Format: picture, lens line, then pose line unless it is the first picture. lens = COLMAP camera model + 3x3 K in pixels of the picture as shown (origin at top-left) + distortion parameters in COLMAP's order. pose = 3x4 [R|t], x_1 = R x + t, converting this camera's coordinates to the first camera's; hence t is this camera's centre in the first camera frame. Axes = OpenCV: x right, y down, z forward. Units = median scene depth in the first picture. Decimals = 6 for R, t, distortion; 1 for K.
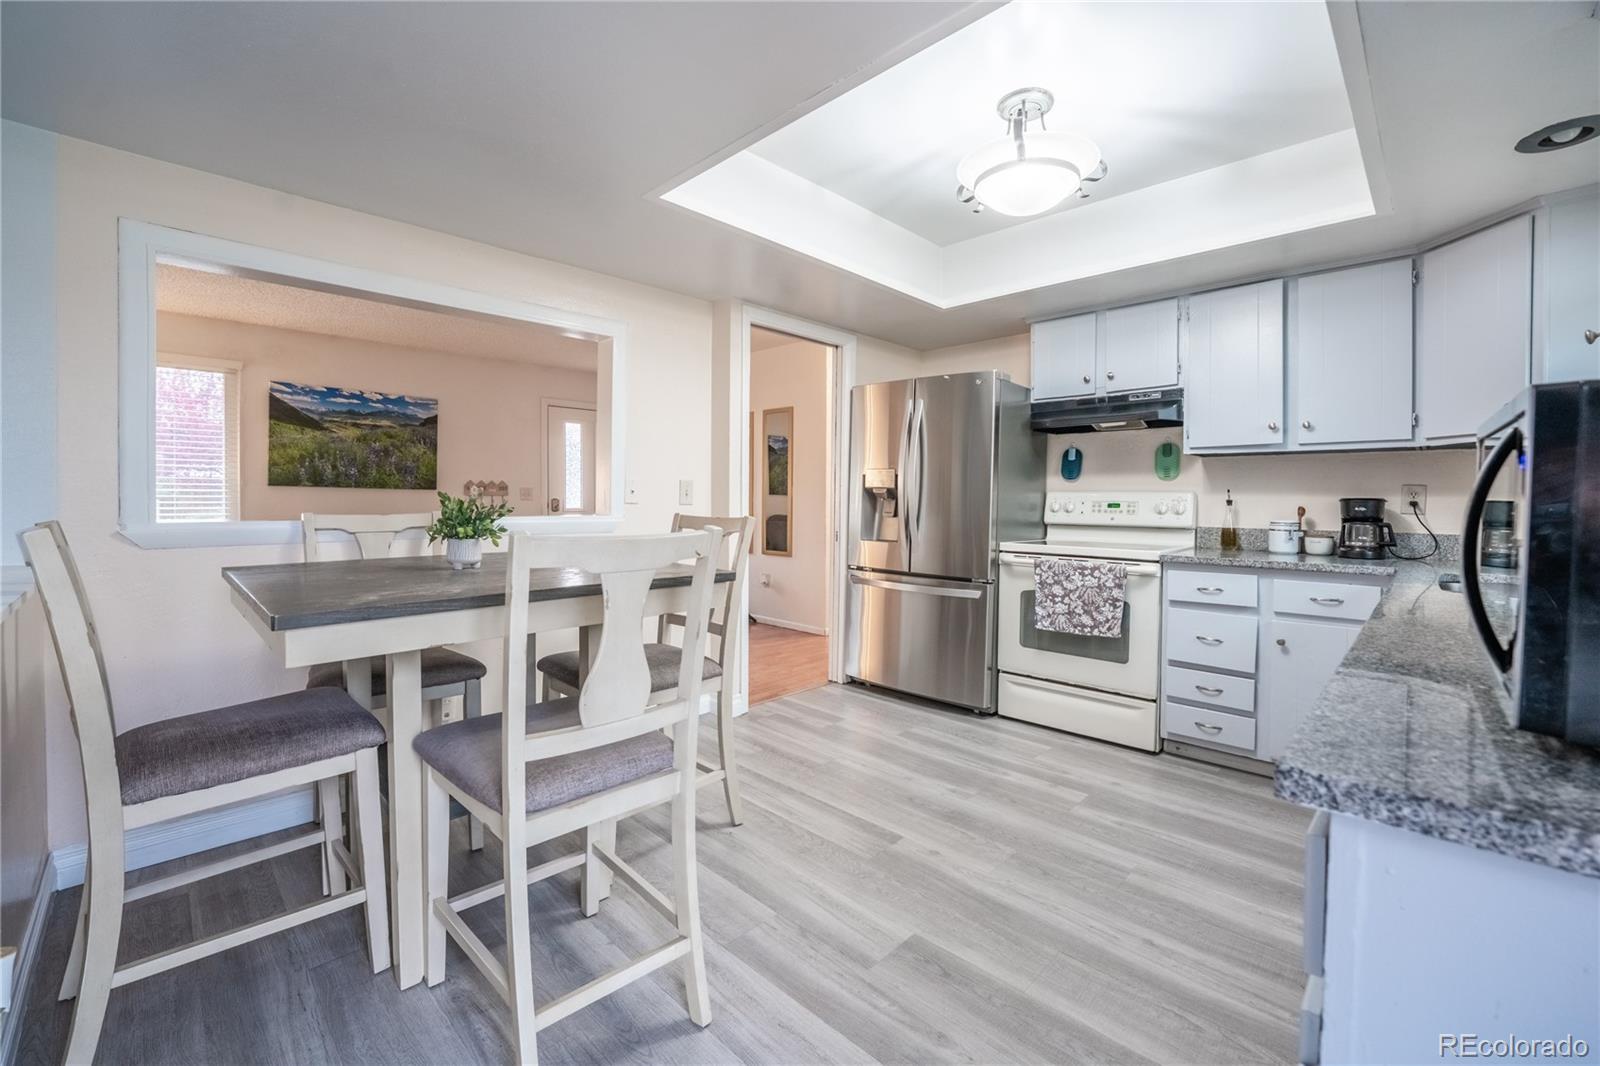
lens RADIAL K [[668.4, 0, 801.1], [0, 668.4, 516.1], [0, 0, 1]] dist [-0.020857, 0.000068]
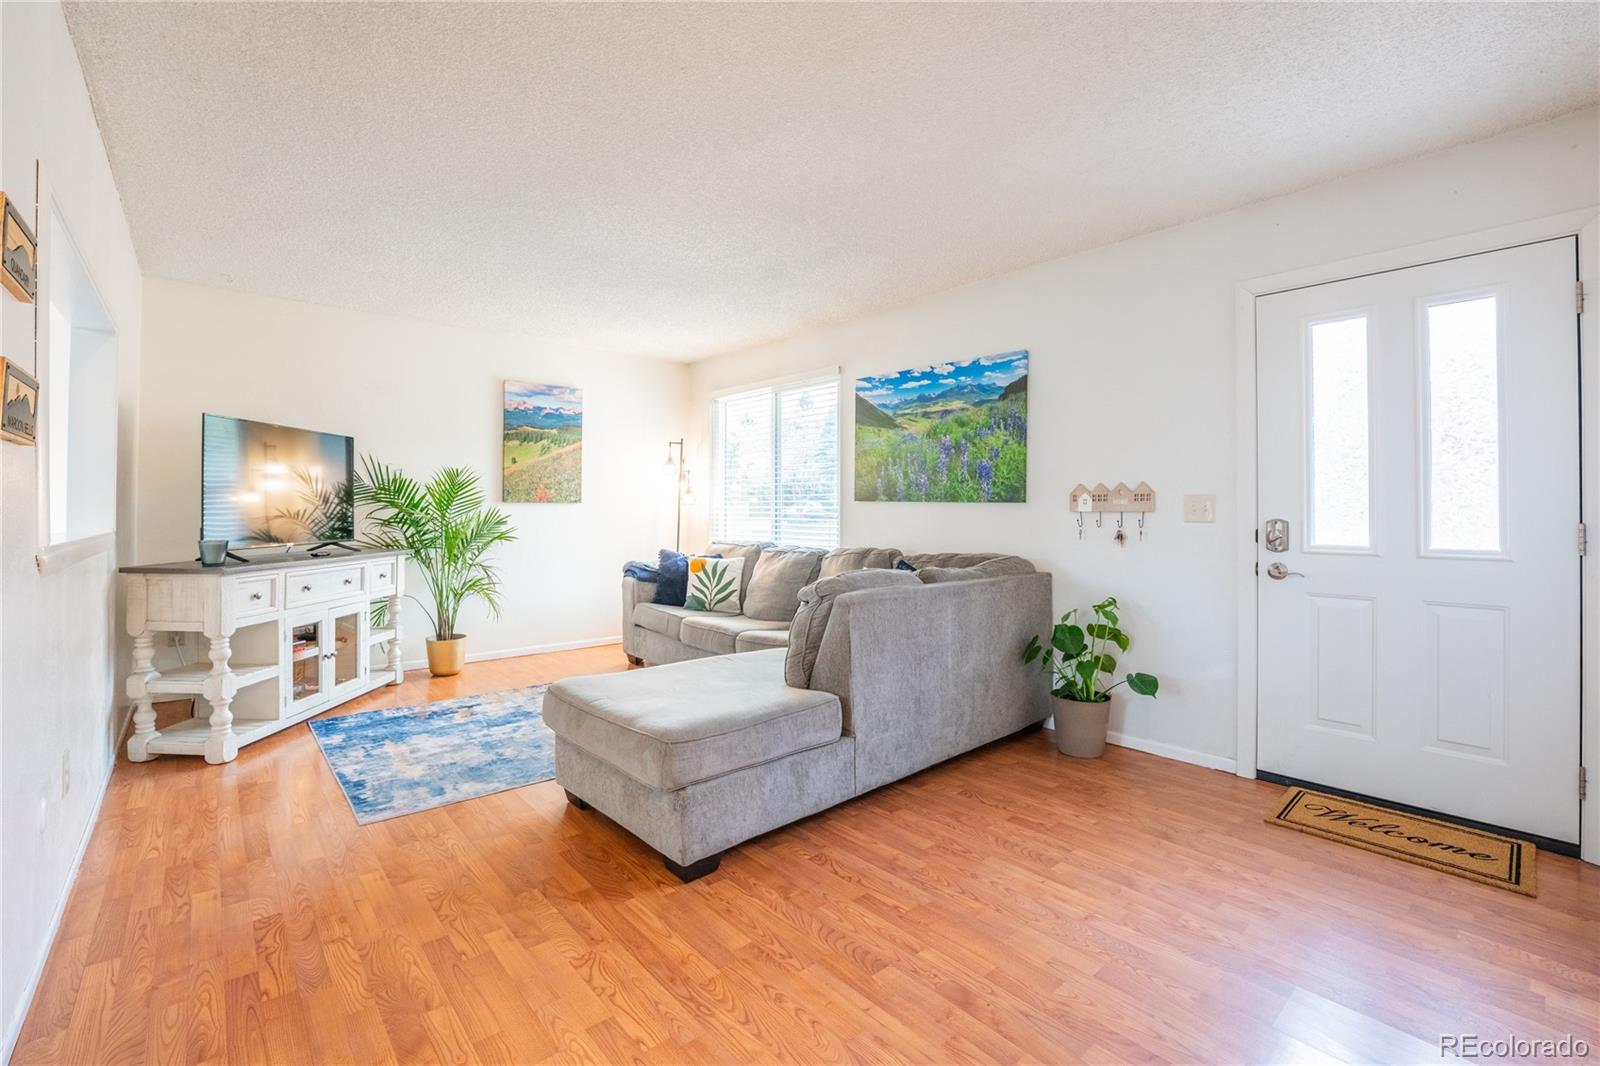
lens RADIAL K [[687.3, 0, 784.2], [0, 687.3, 507.9], [0, 0, 1]] dist [-0.023489, -0.000262]
pose [[-0.092370, -0.012188, -0.995650, 0.085190], [-0.032289, 0.999436, -0.009239, -0.024376], [0.995201, 0.031295, -0.092712, 0.923212]]
